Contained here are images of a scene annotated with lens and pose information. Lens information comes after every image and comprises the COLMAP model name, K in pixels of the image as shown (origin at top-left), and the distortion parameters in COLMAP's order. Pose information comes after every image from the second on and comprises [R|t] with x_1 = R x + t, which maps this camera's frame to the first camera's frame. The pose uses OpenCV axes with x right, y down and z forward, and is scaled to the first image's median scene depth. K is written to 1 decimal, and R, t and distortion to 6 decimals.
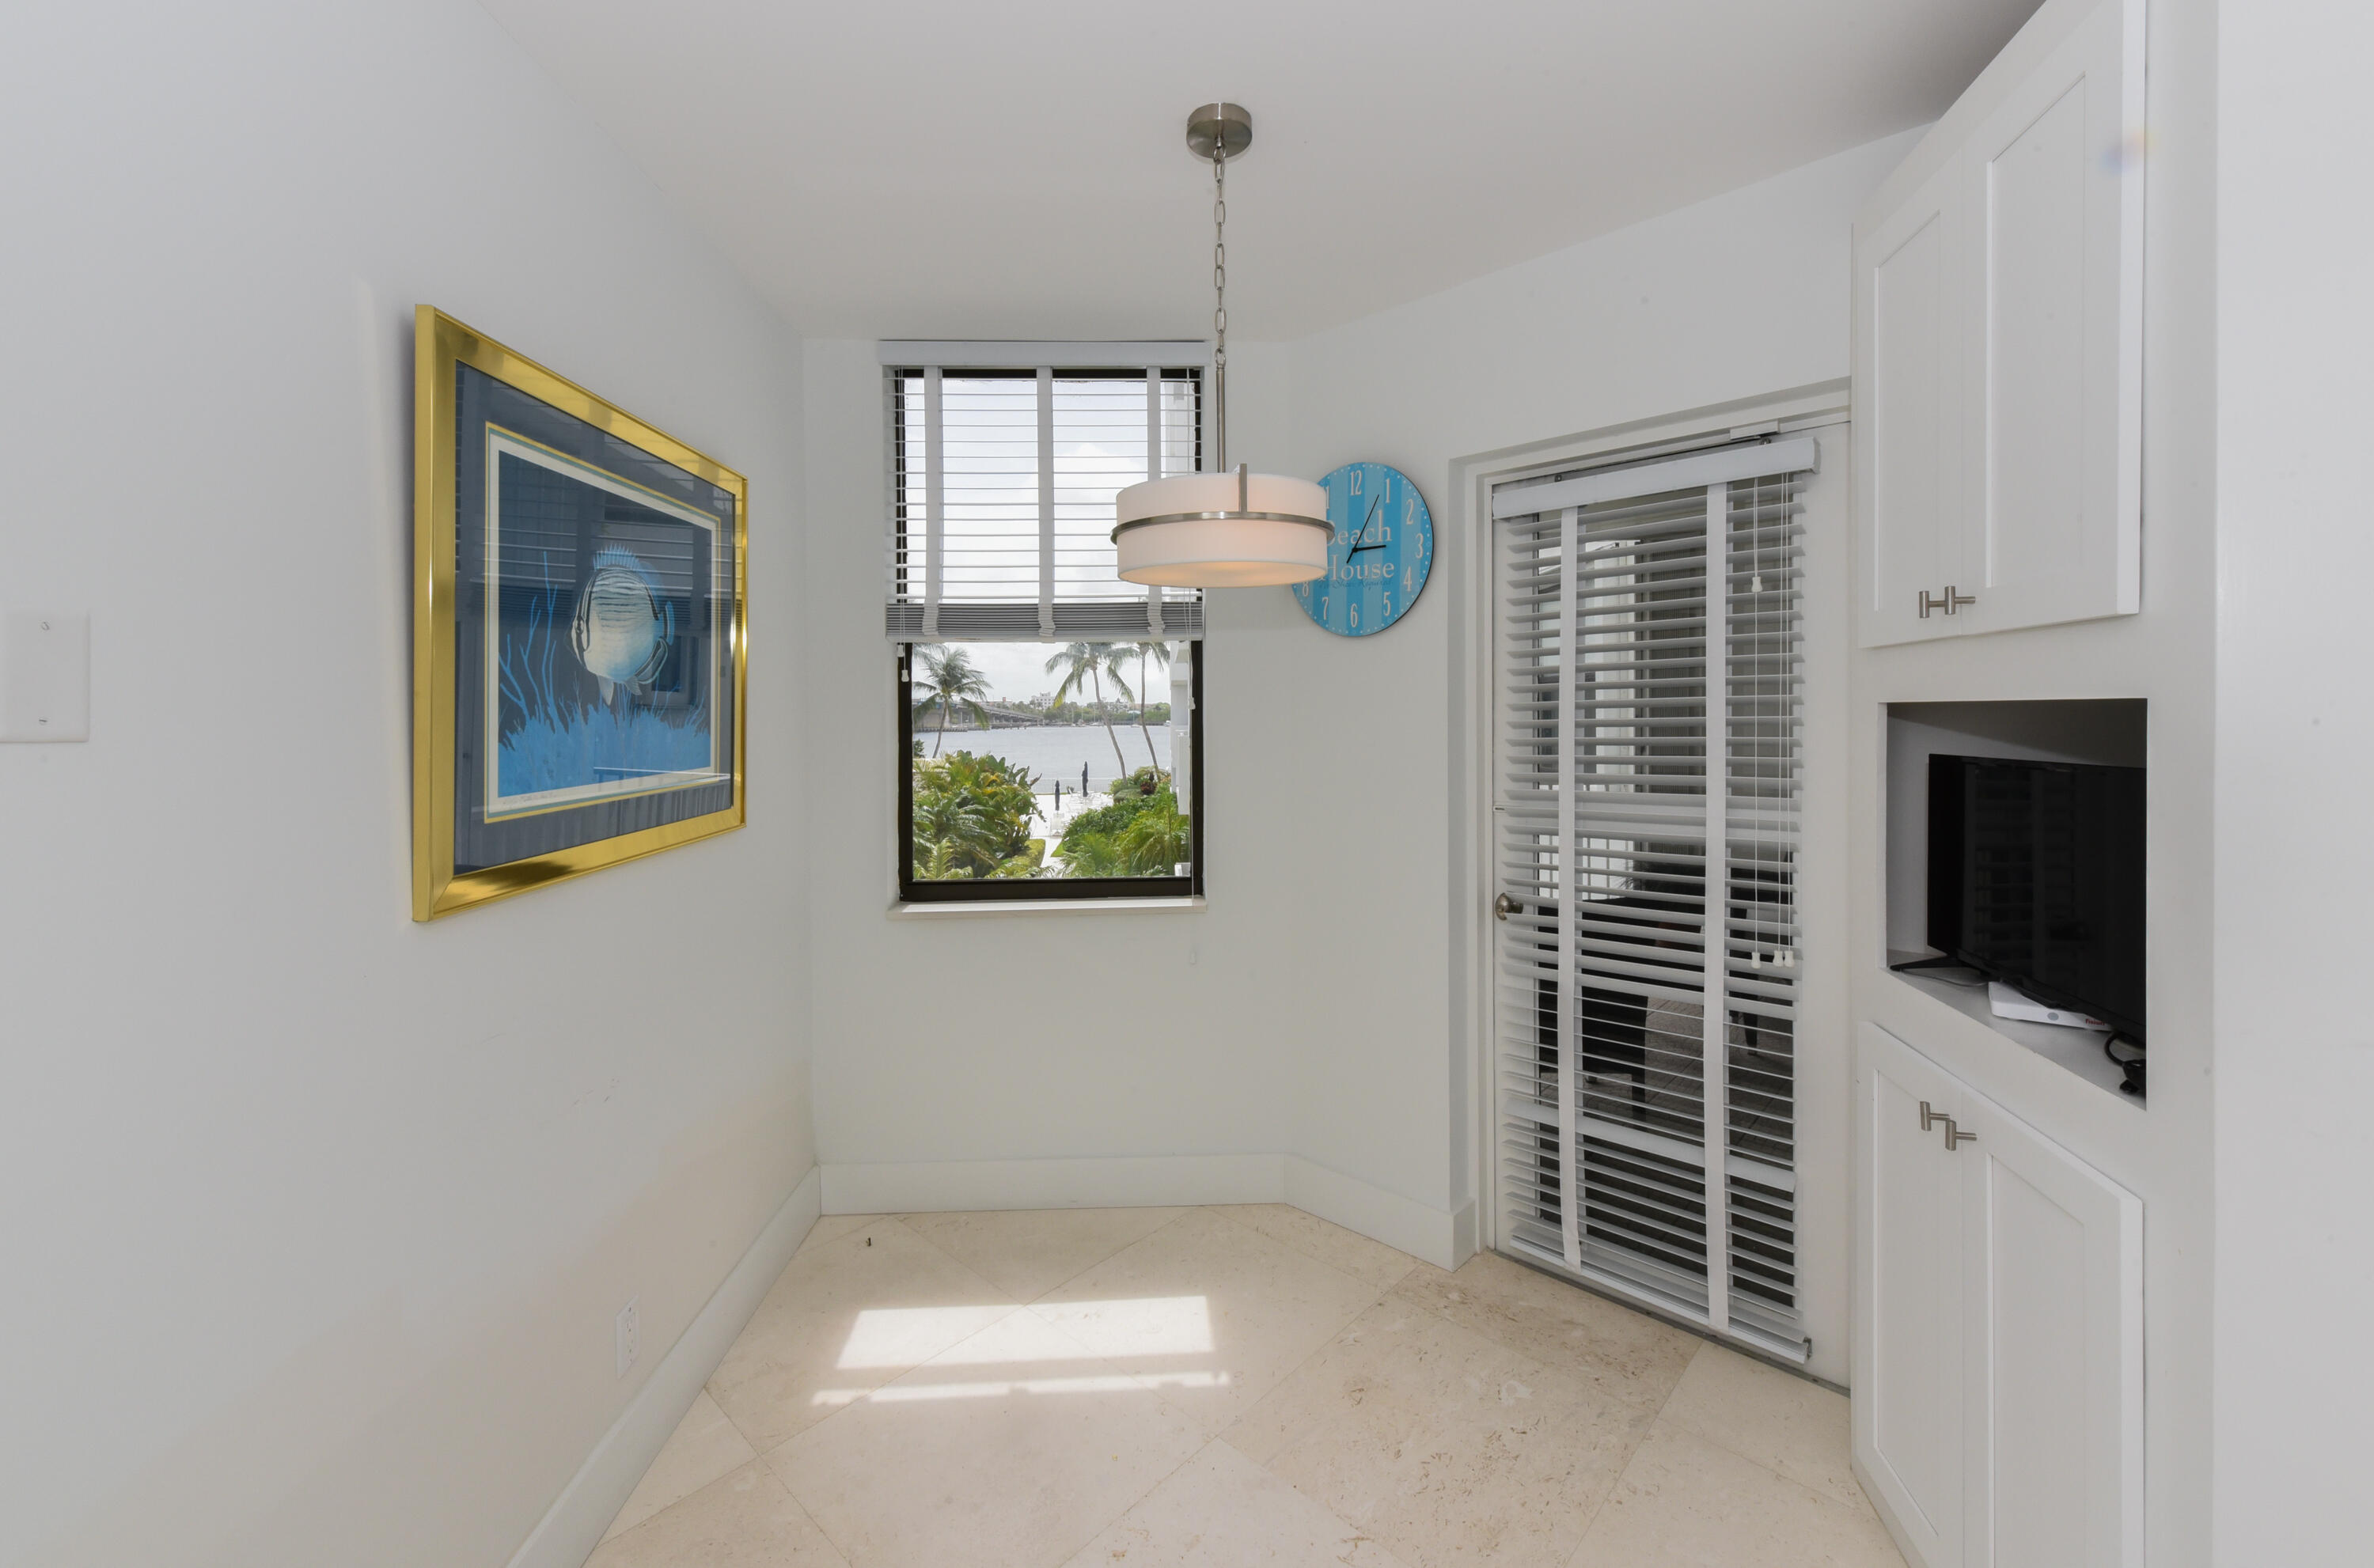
lens RADIAL K [[992.5, 0, 1200.1], [0, 992.5, 720.9], [0, 0, 1]] dist [-0.001107, -0.000170]
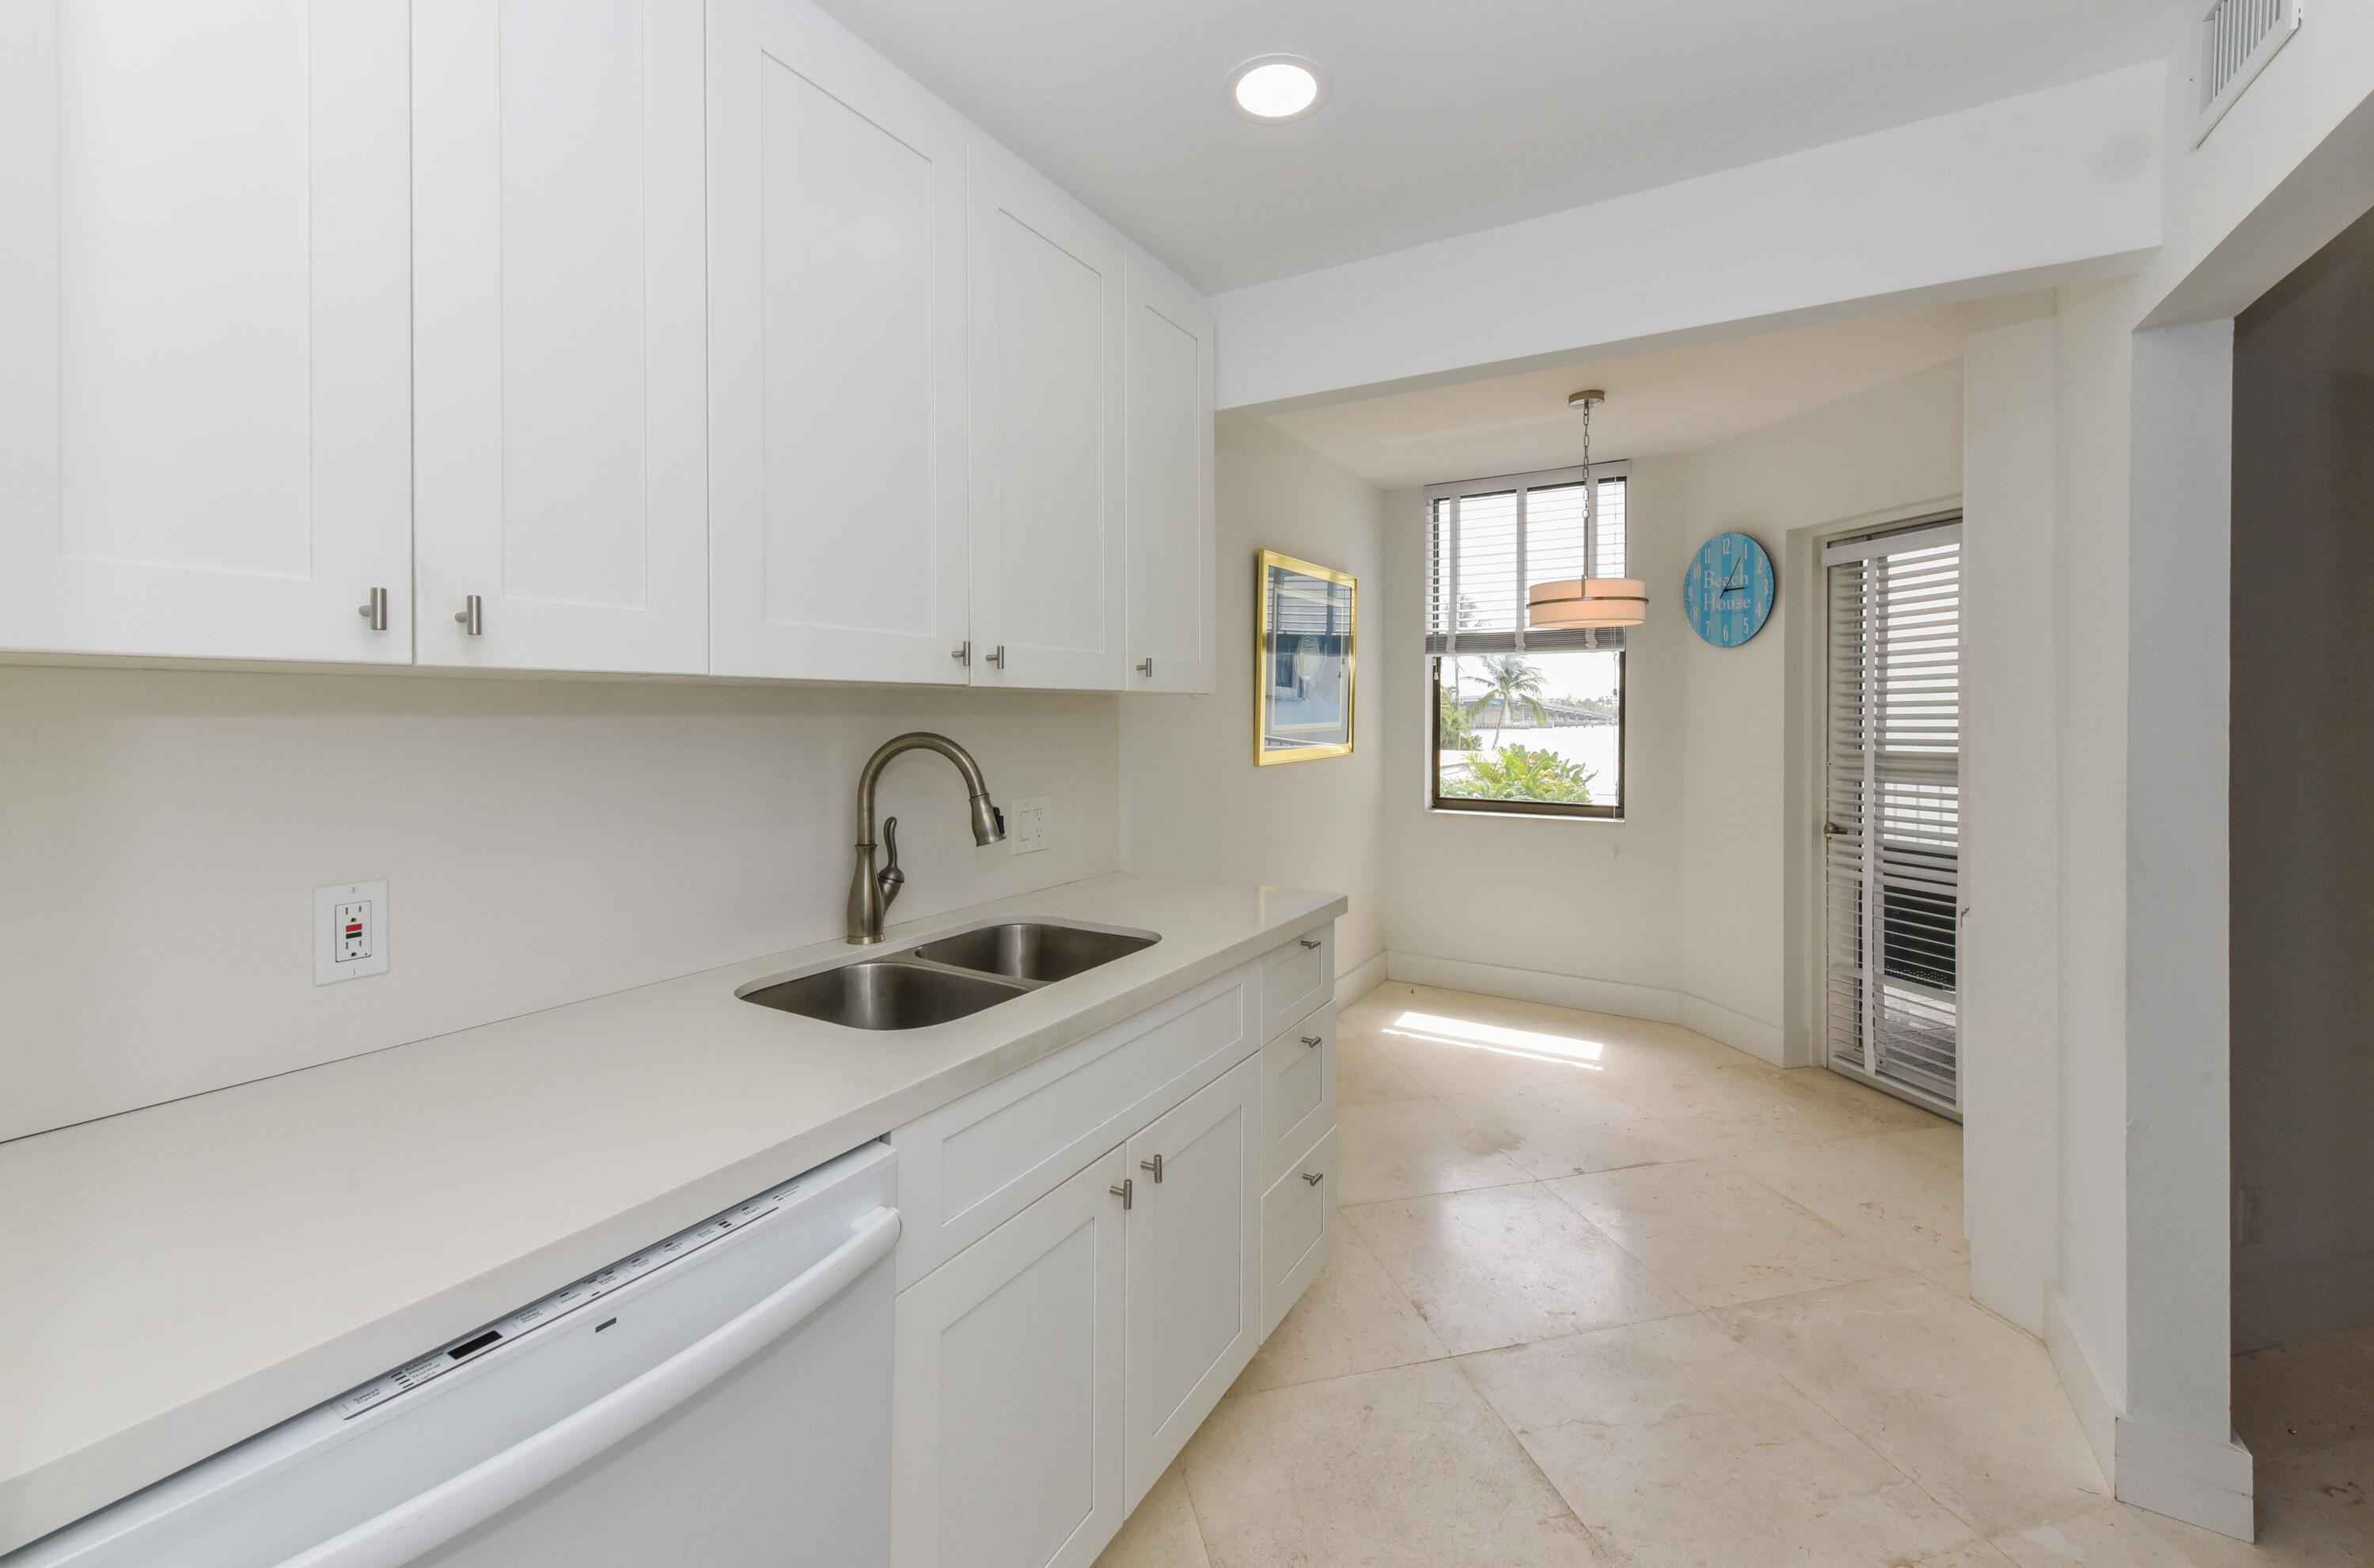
lens RADIAL K [[992.5, 0, 1200.1], [0, 992.5, 720.9], [0, 0, 1]] dist [-0.001107, -0.000170]
pose [[0.851965, 0.013427, -0.523427, 0.249277], [-0.011778, 0.999910, 0.006479, 0.025050], [0.523467, 0.000645, 0.852046, -0.663195]]
